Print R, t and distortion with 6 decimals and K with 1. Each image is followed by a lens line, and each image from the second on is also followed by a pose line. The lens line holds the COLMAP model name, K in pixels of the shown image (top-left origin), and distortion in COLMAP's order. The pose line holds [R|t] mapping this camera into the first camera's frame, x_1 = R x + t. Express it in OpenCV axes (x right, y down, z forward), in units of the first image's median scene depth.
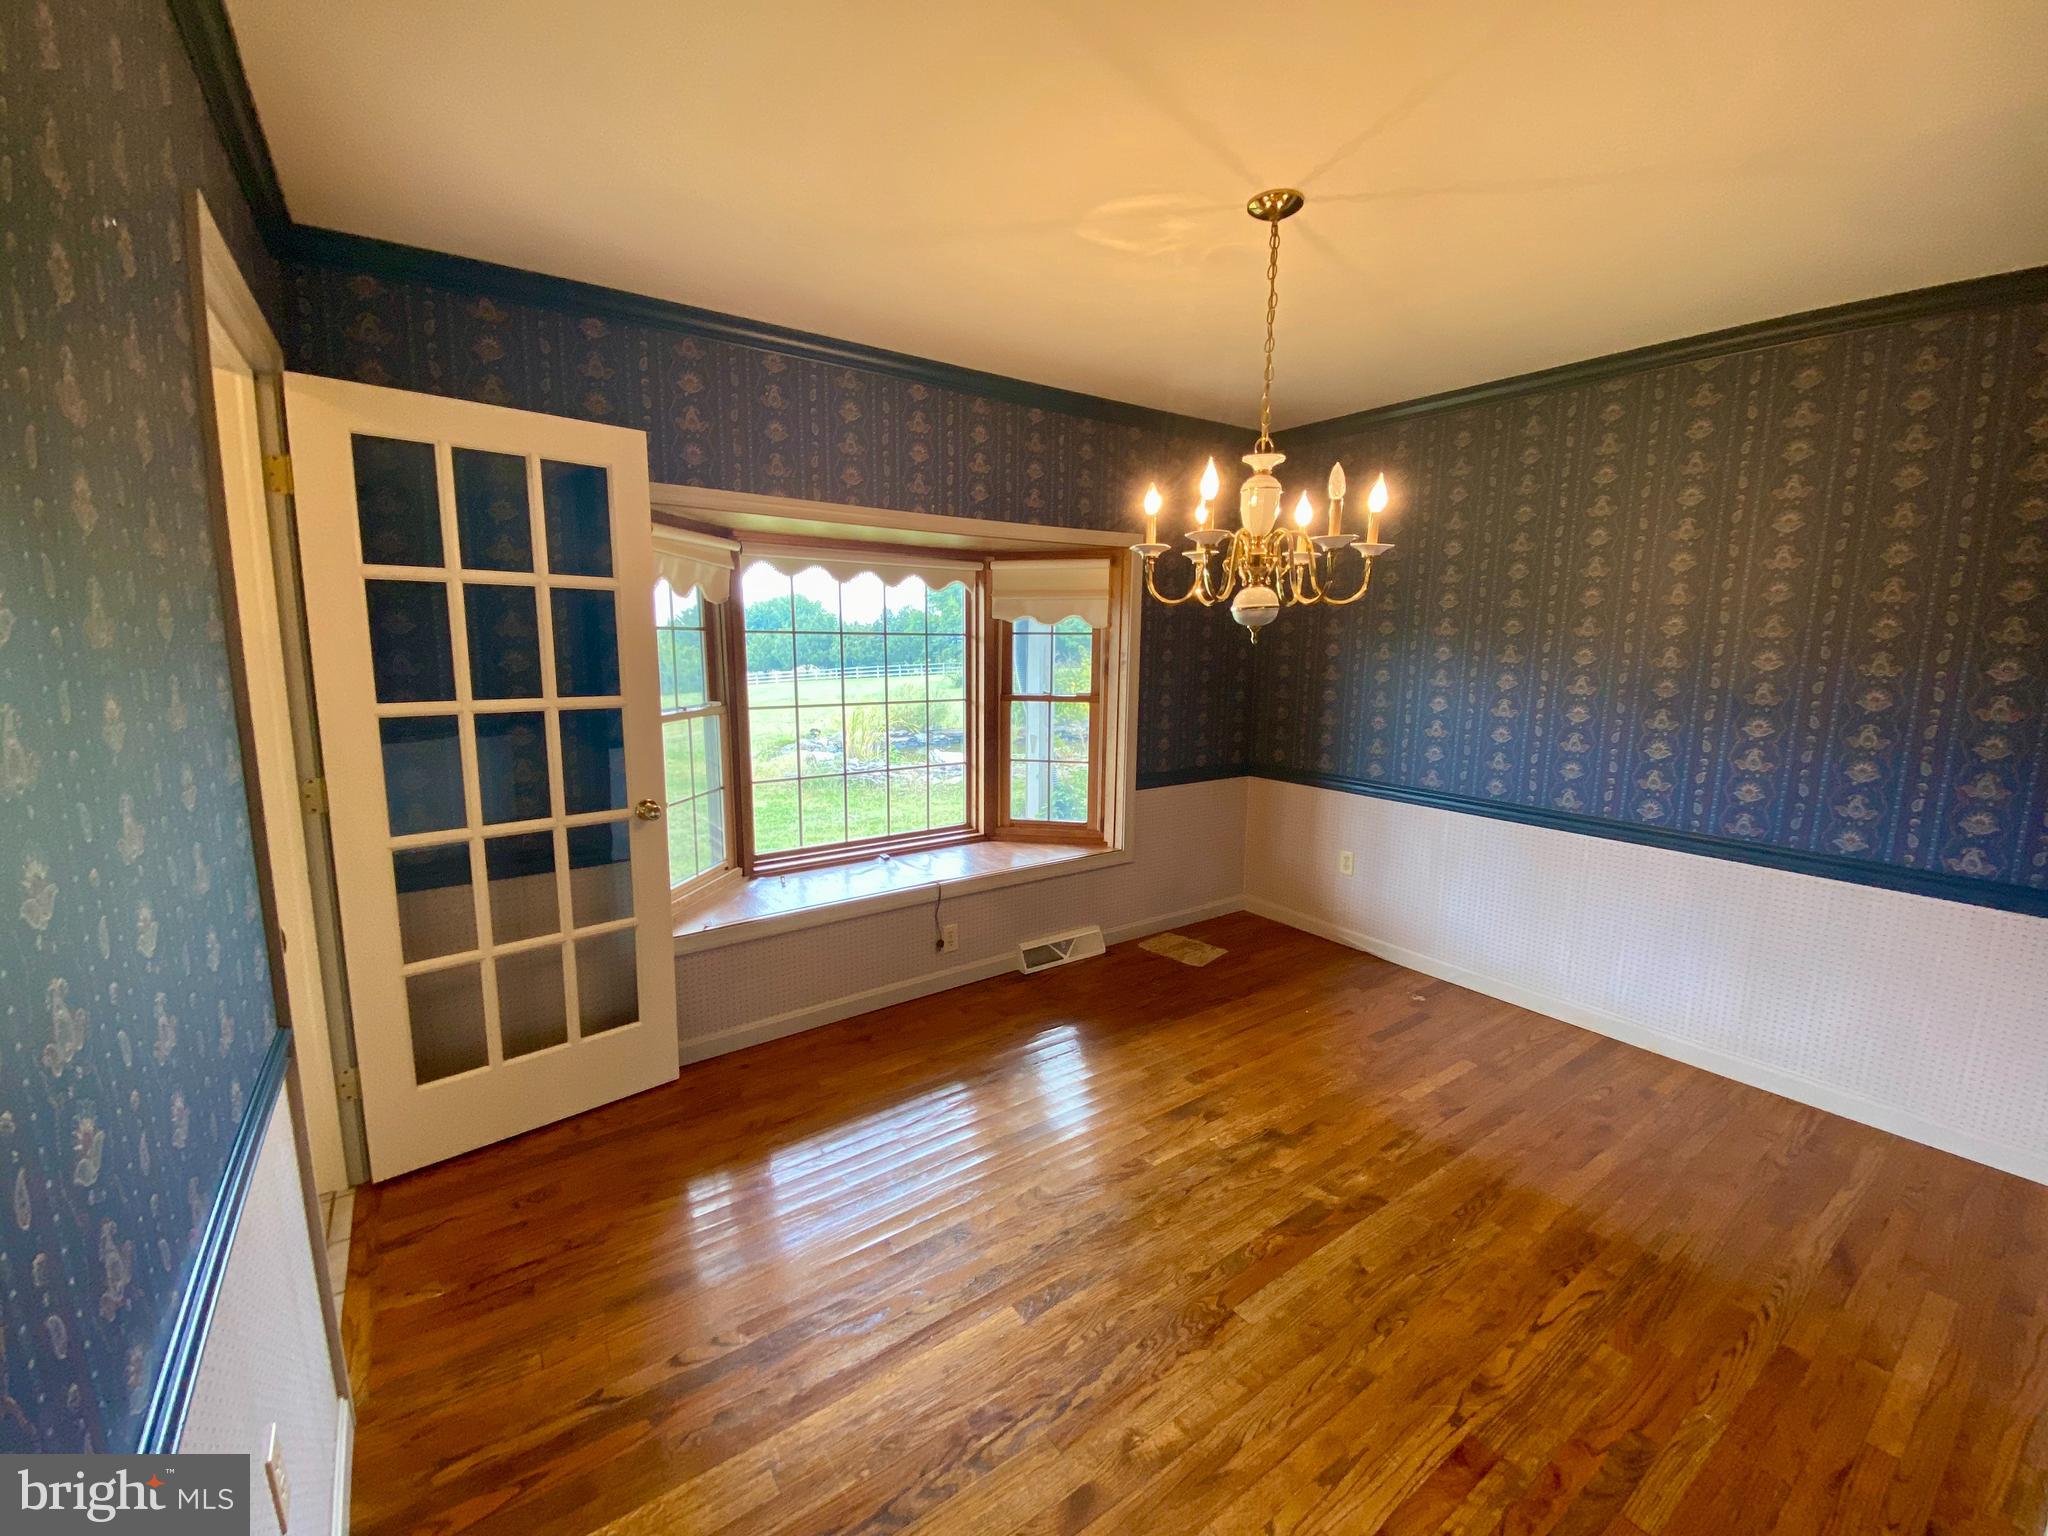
lens RADIAL K [[830.5, 0, 1028.5], [0, 830.5, 760.3], [0, 0, 1]] dist [0.044988, -0.000198]
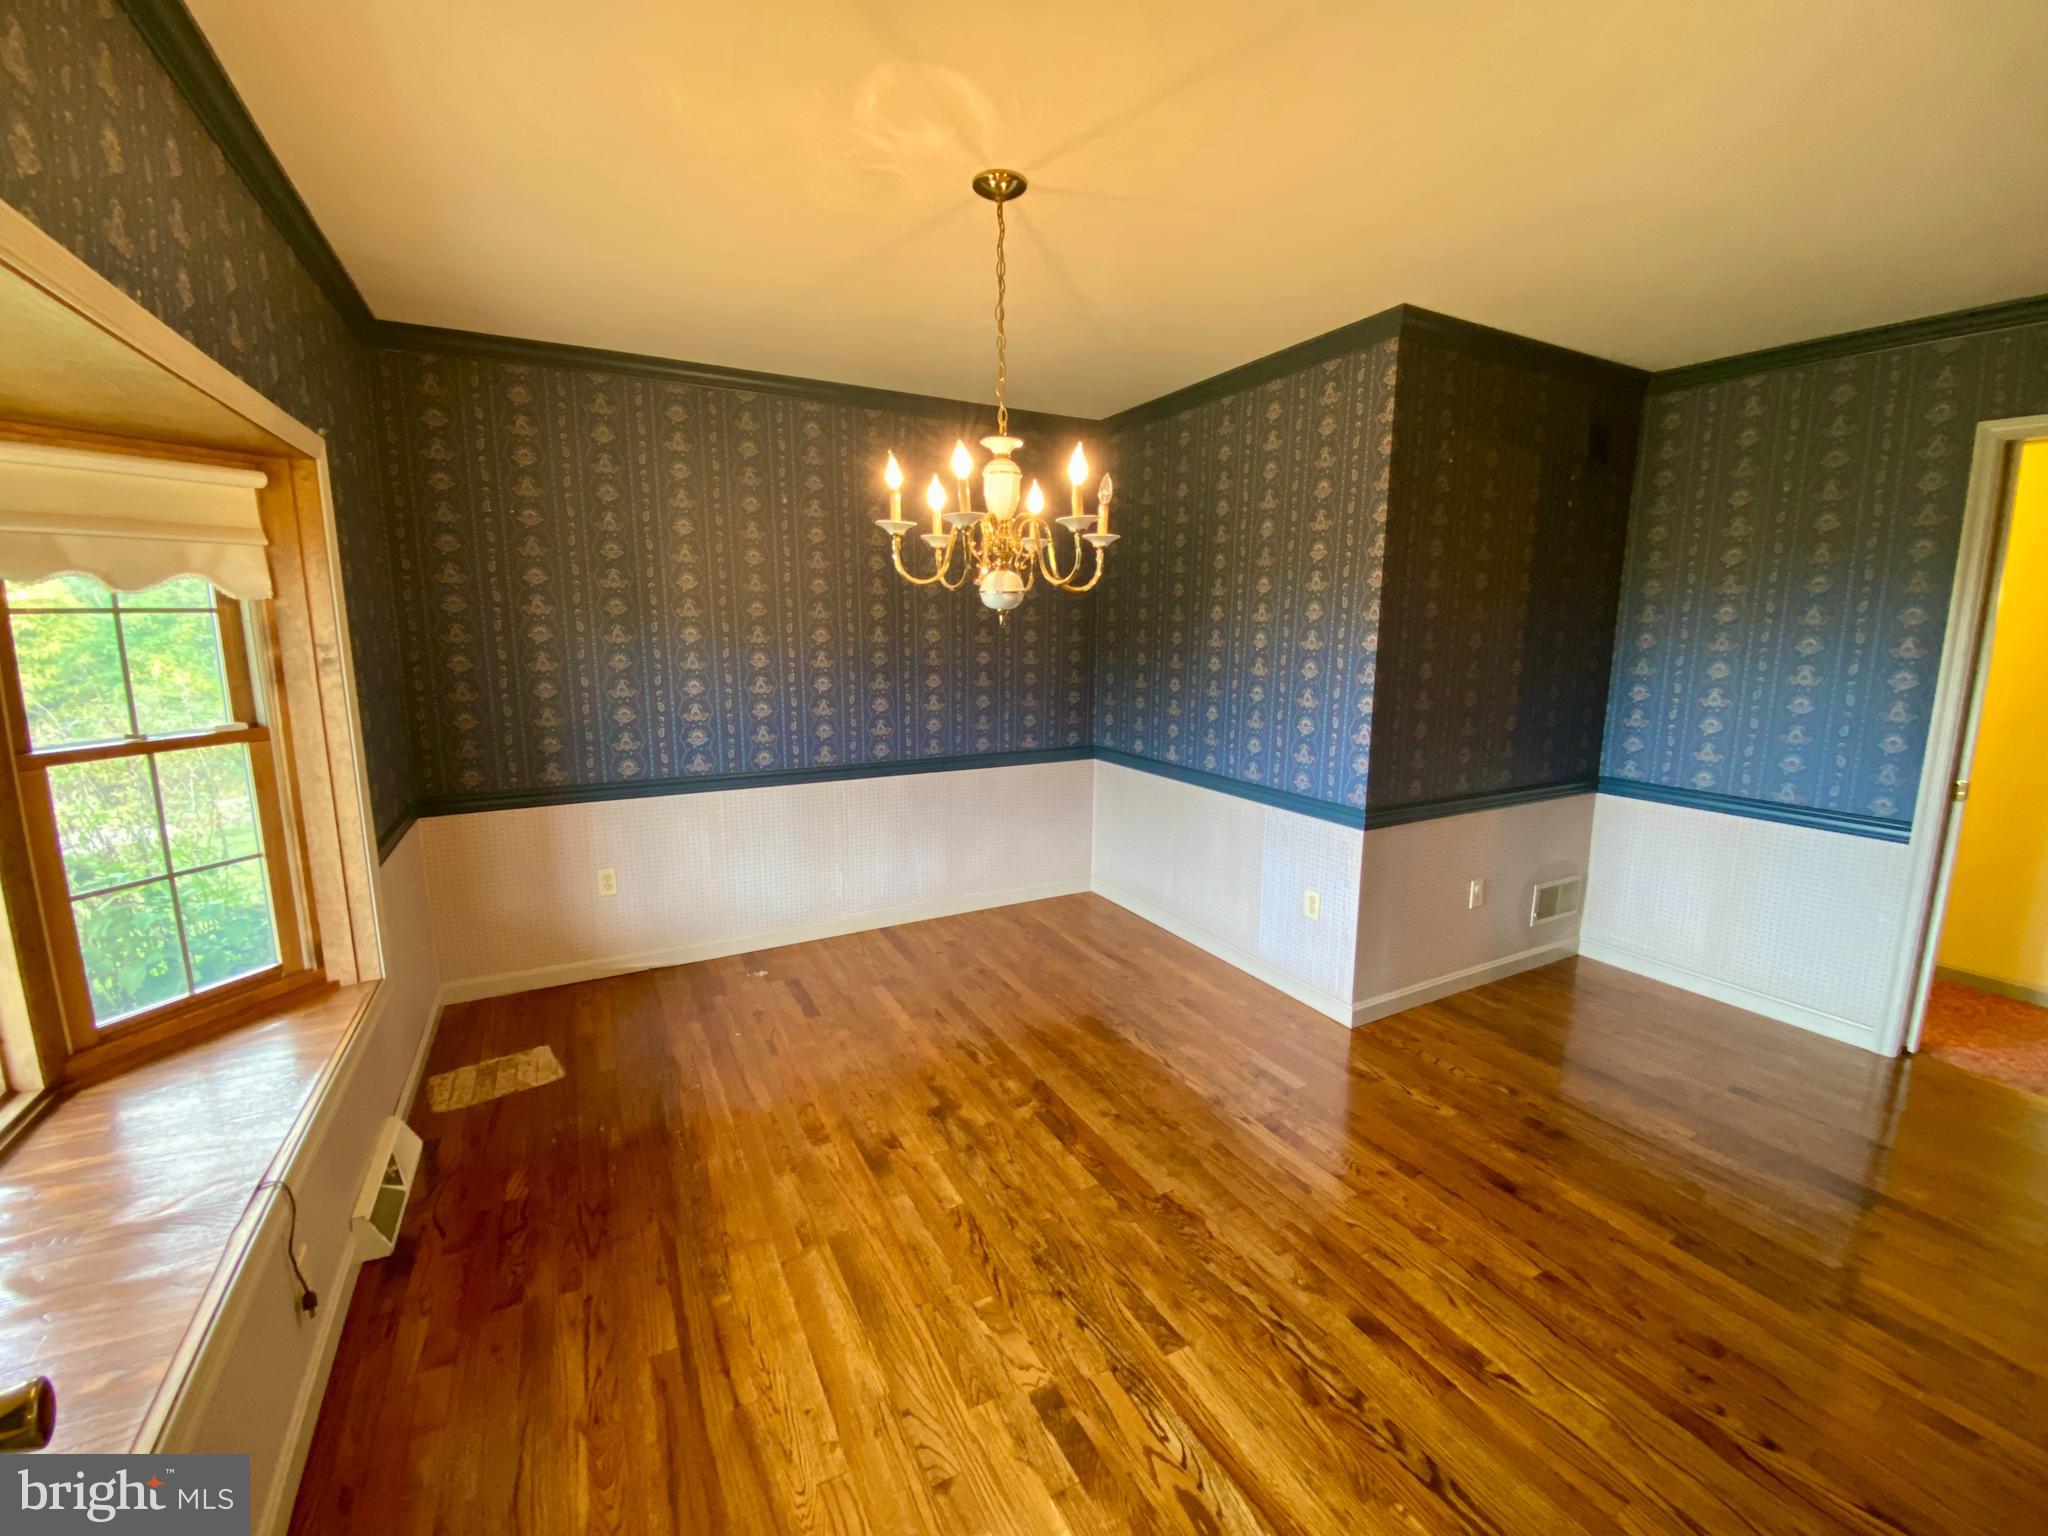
lens RADIAL K [[840.9, 0, 1014.6], [0, 840.9, 762.7], [0, 0, 1]] dist [0.068272, -0.038931]
pose [[0.143429, -0.174040, 0.974237, -0.603711], [0.147586, 0.977169, 0.152836, -0.106637], [-0.978594, 0.121862, 0.165840, 0.668556]]
